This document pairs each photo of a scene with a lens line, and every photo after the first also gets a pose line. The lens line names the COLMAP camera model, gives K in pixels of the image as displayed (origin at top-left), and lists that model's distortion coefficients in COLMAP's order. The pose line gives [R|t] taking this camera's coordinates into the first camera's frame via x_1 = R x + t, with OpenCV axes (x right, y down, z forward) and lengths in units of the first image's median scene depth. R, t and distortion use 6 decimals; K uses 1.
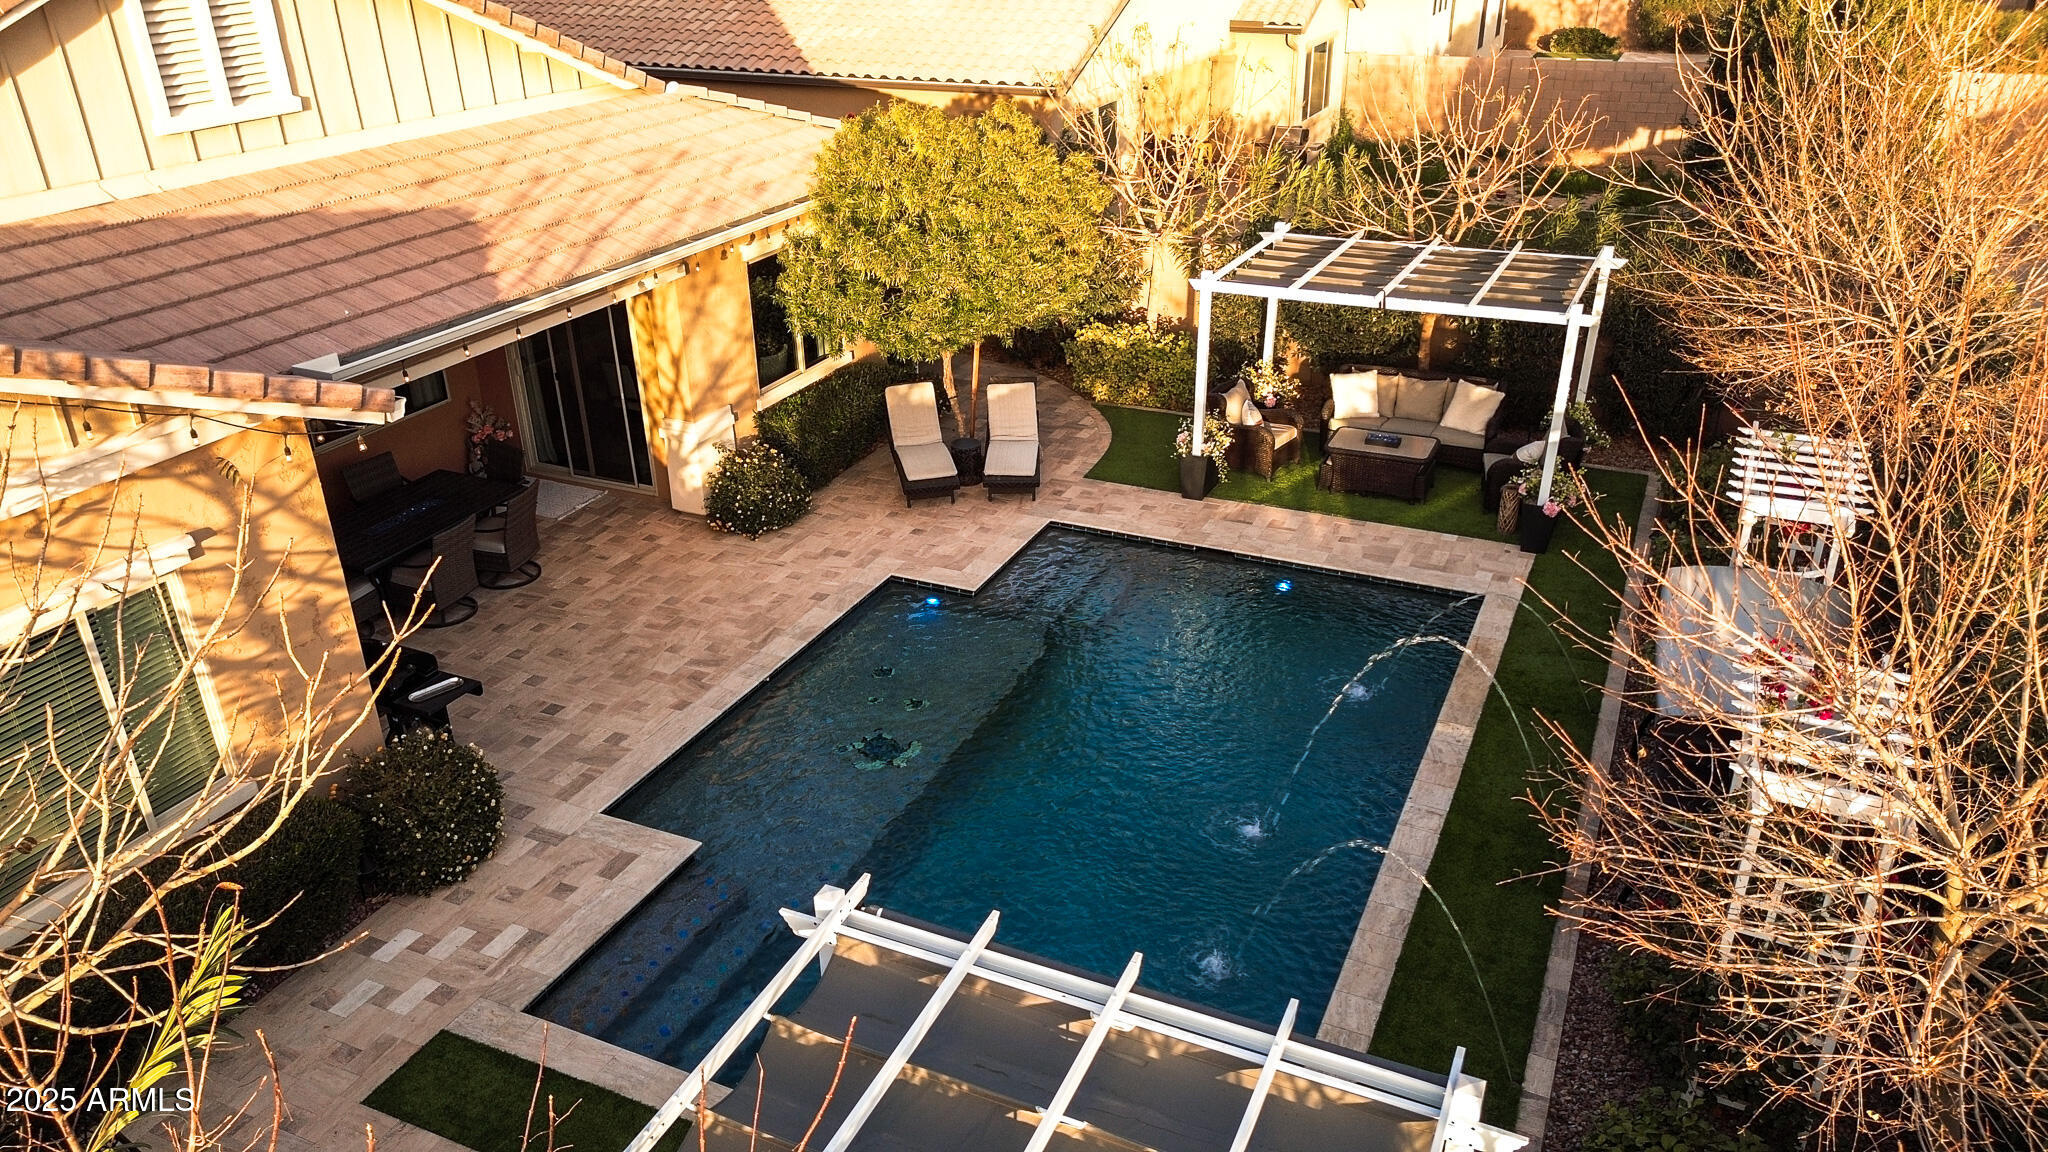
lens RADIAL K [[1433.7, 0, 1031.3], [0, 1433.7, 578.3], [0, 0, 1]] dist [0.082354, -0.097187]
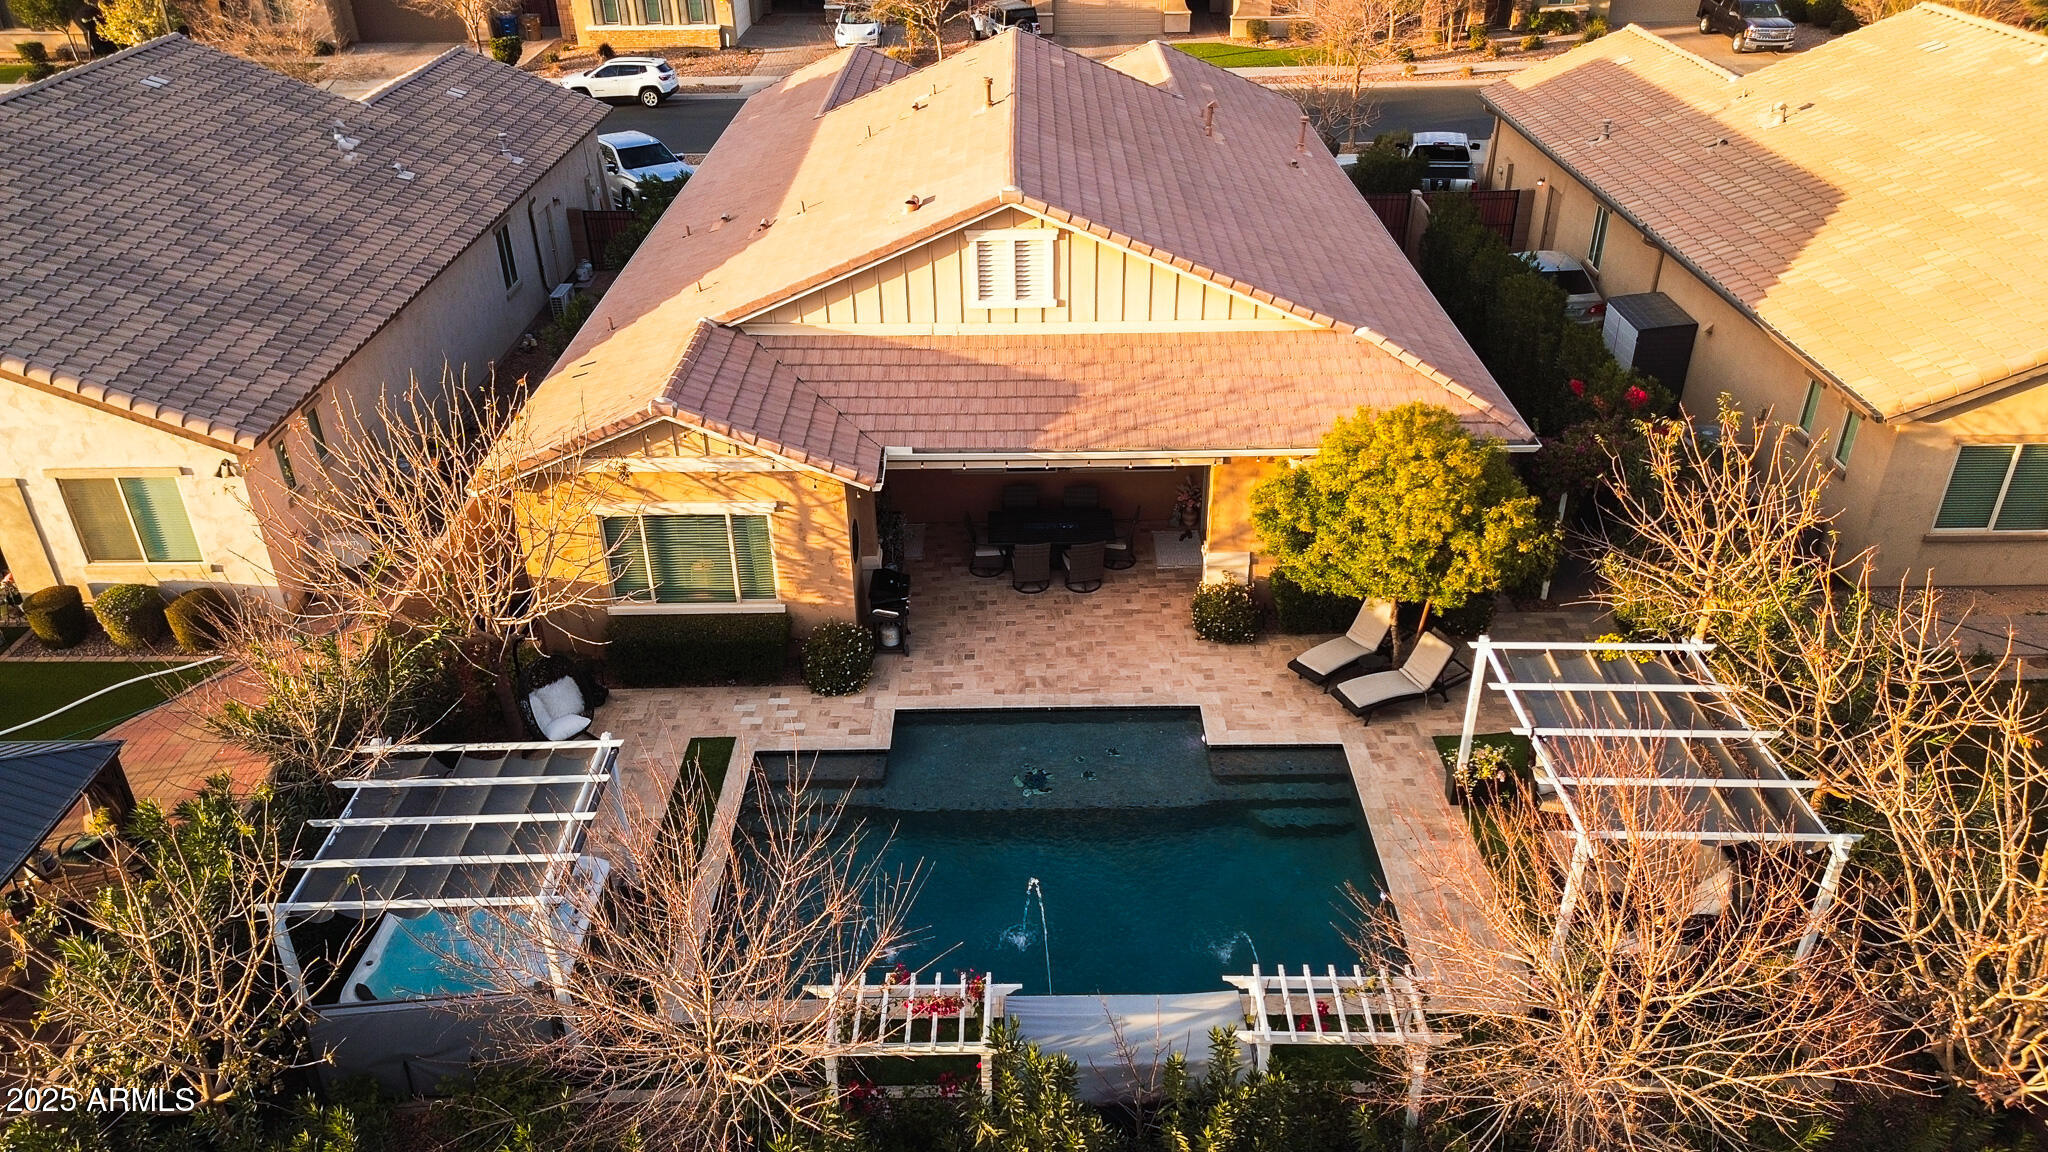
lens RADIAL K [[1433.7, 0, 1031.3], [0, 1433.7, 578.3], [0, 0, 1]] dist [0.082354, -0.097187]
pose [[0.417339, 0.465052, -0.780740, 0.812123], [-0.394721, 0.866625, 0.305215, -0.440440], [0.818549, 0.180796, 0.545243, 0.049986]]
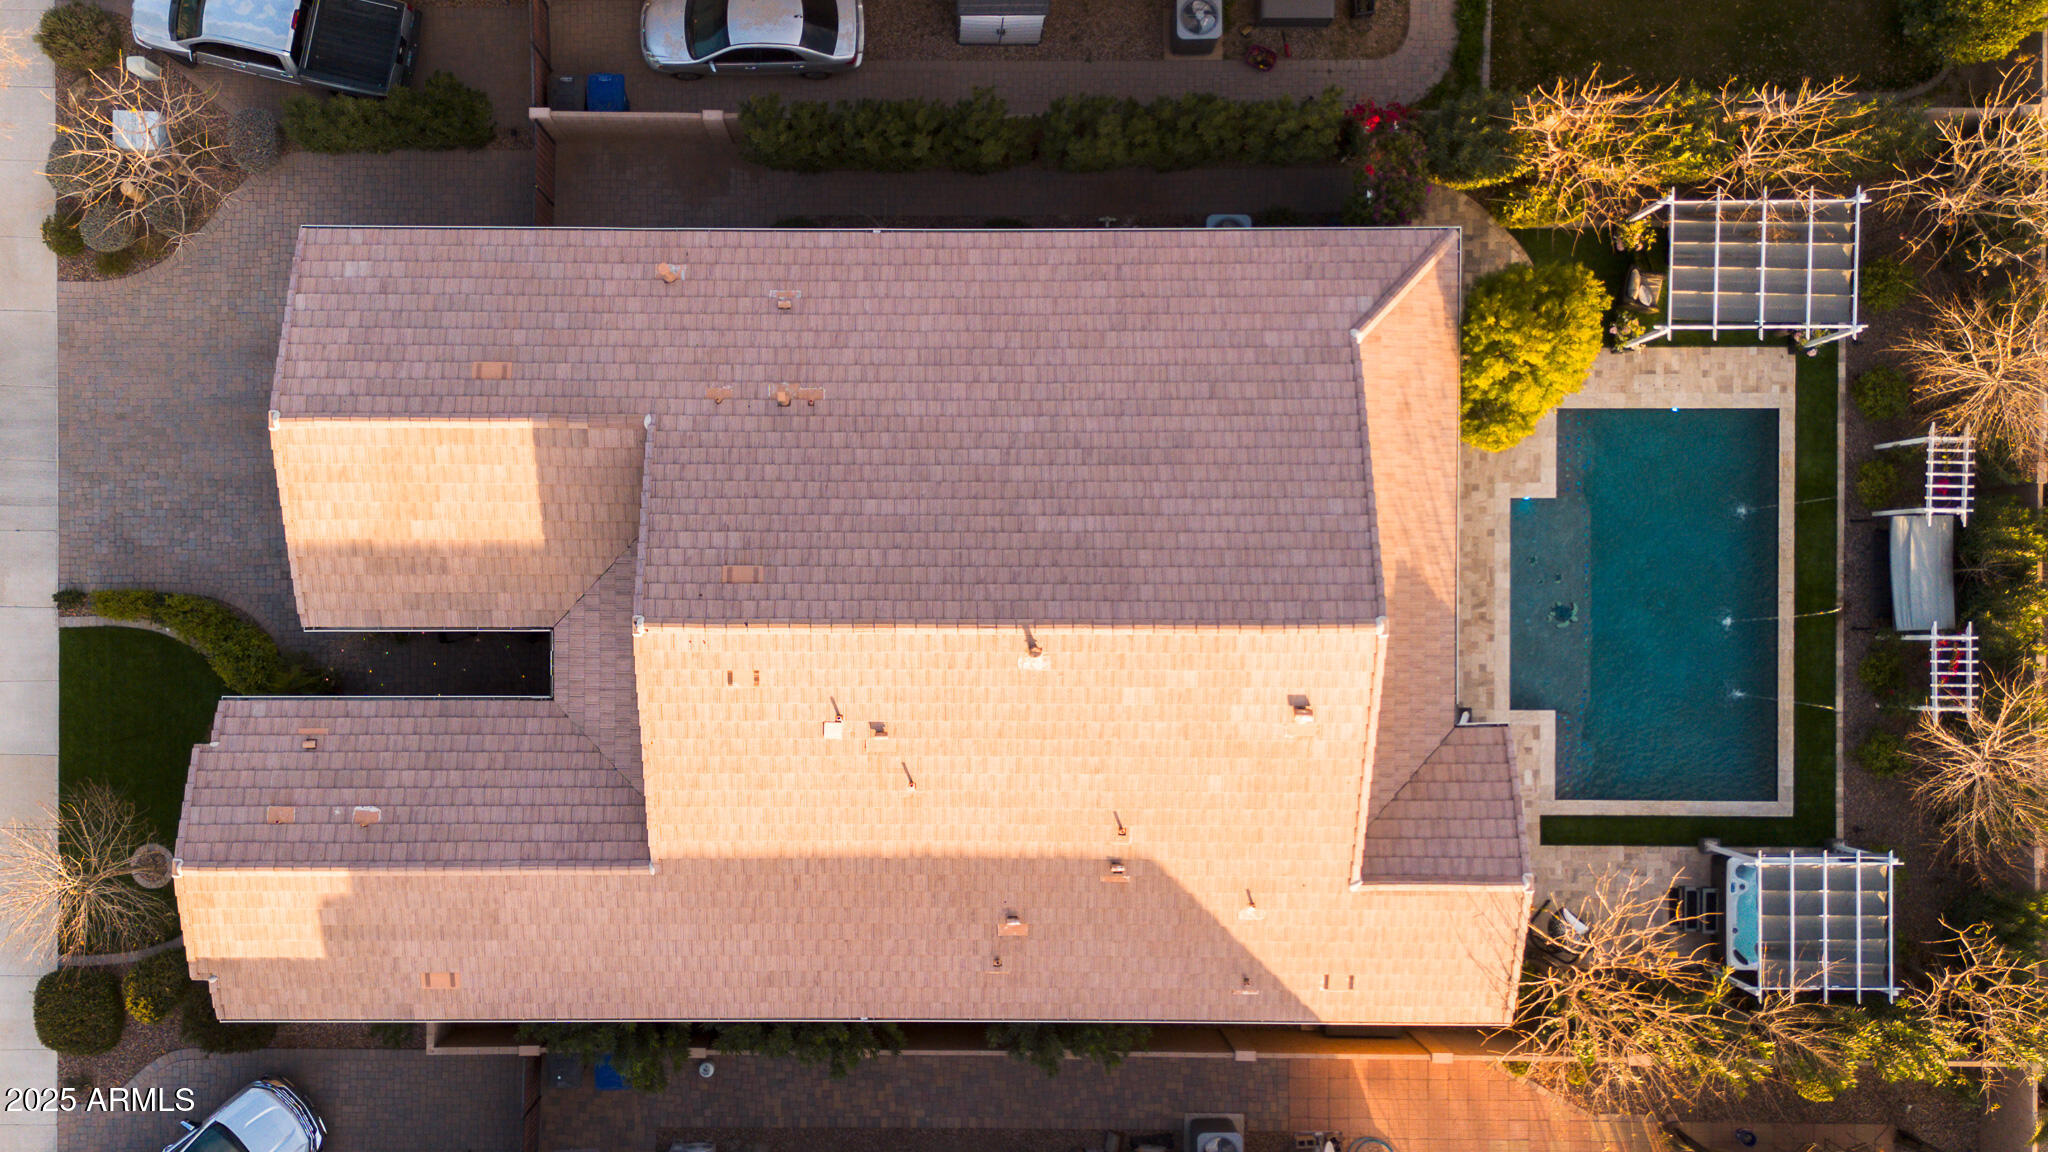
lens RADIAL K [[1433.7, 0, 1031.3], [0, 1433.7, 578.3], [0, 0, 1]] dist [0.082354, -0.097187]
pose [[0.910451, -0.413550, 0.007374, -0.717224], [0.174877, 0.401035, 0.899216, -1.773504], [-0.374828, -0.817403, 0.437443, 0.228659]]
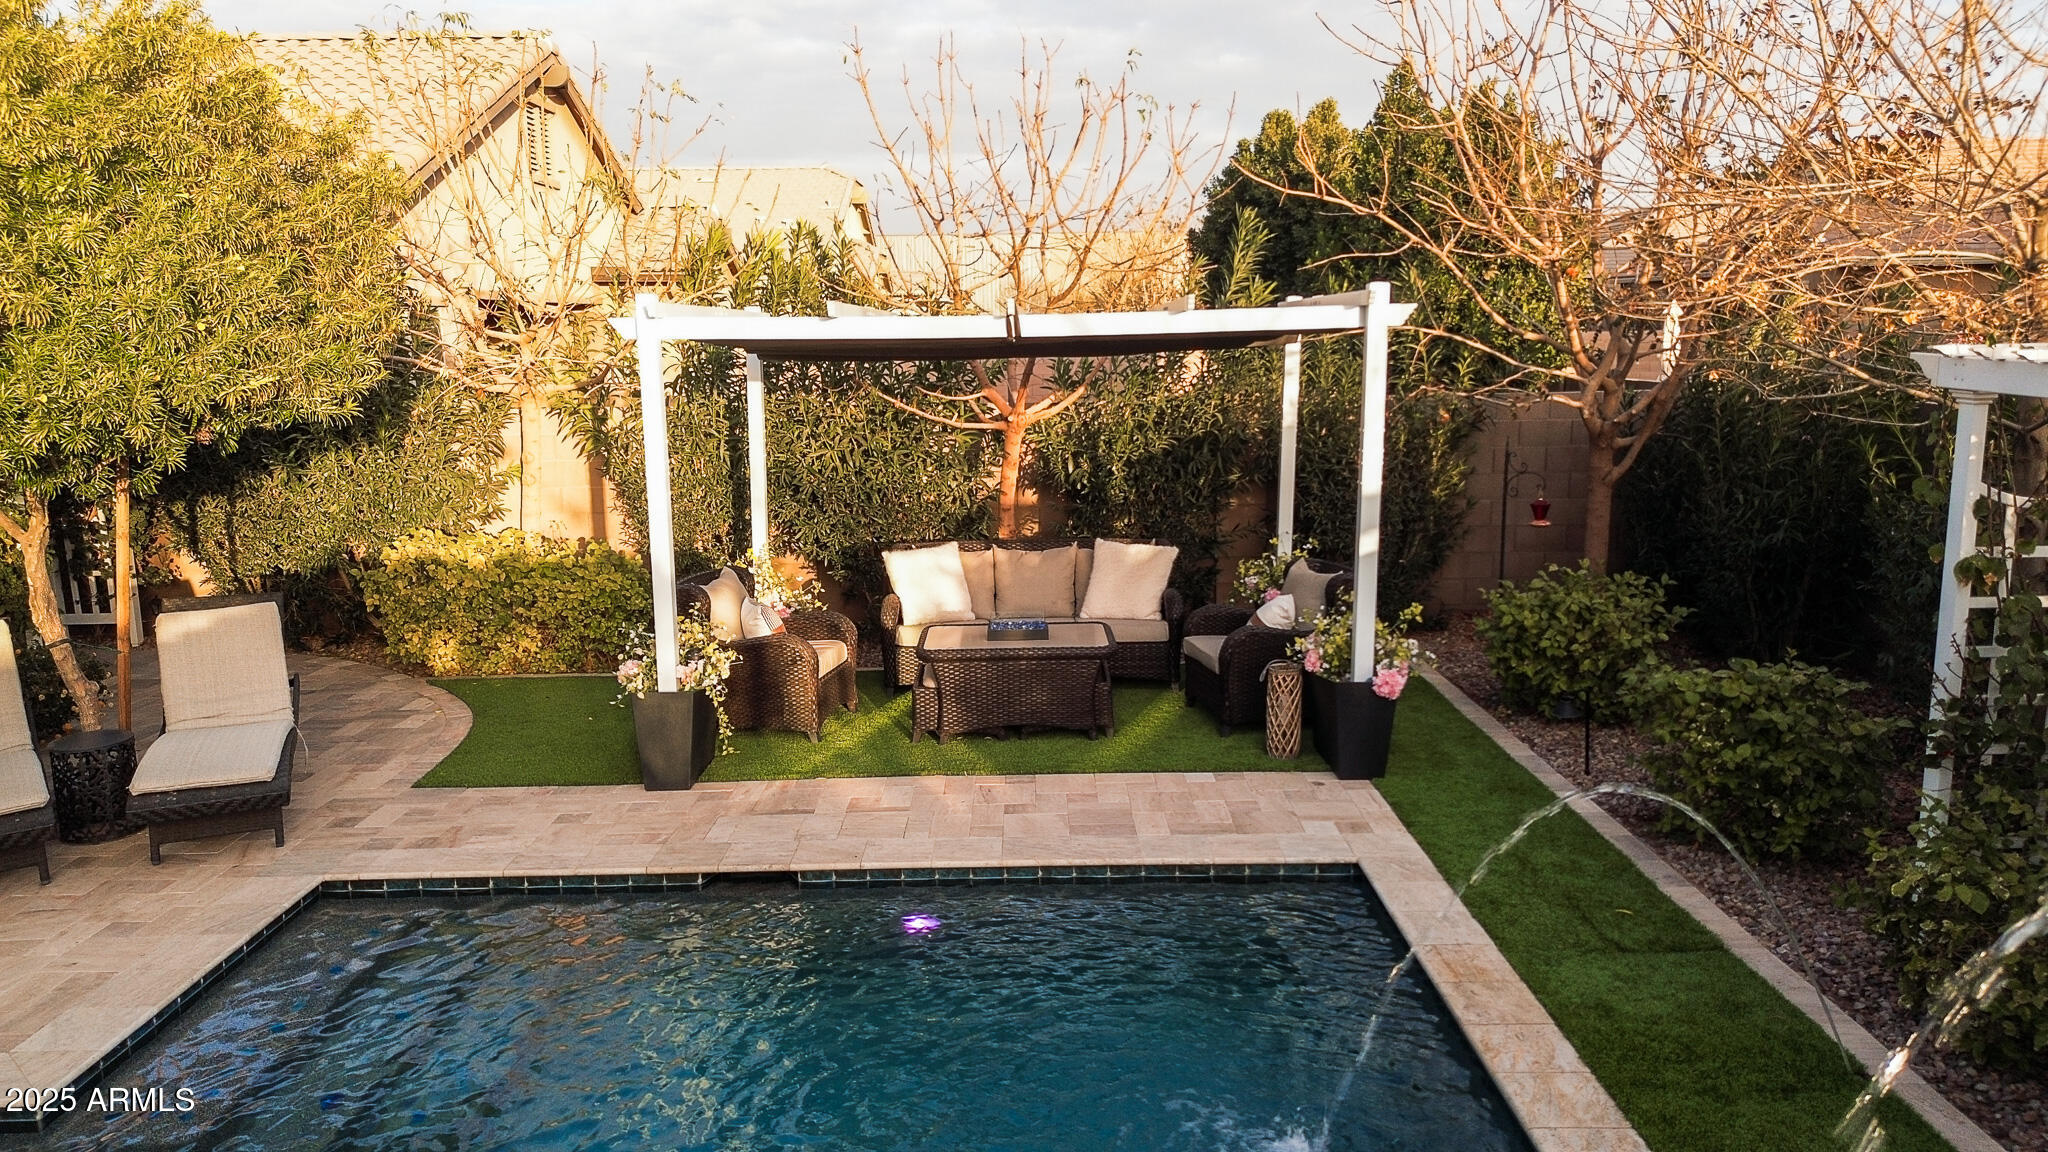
lens RADIAL K [[1433.7, 0, 1031.3], [0, 1433.7, 578.3], [0, 0, 1]] dist [0.082354, -0.097187]
pose [[0.906460, -0.073589, 0.415831, 0.029412], [0.189203, 0.951108, -0.244122, 0.016233], [-0.377536, 0.299963, 0.876064, 0.530370]]
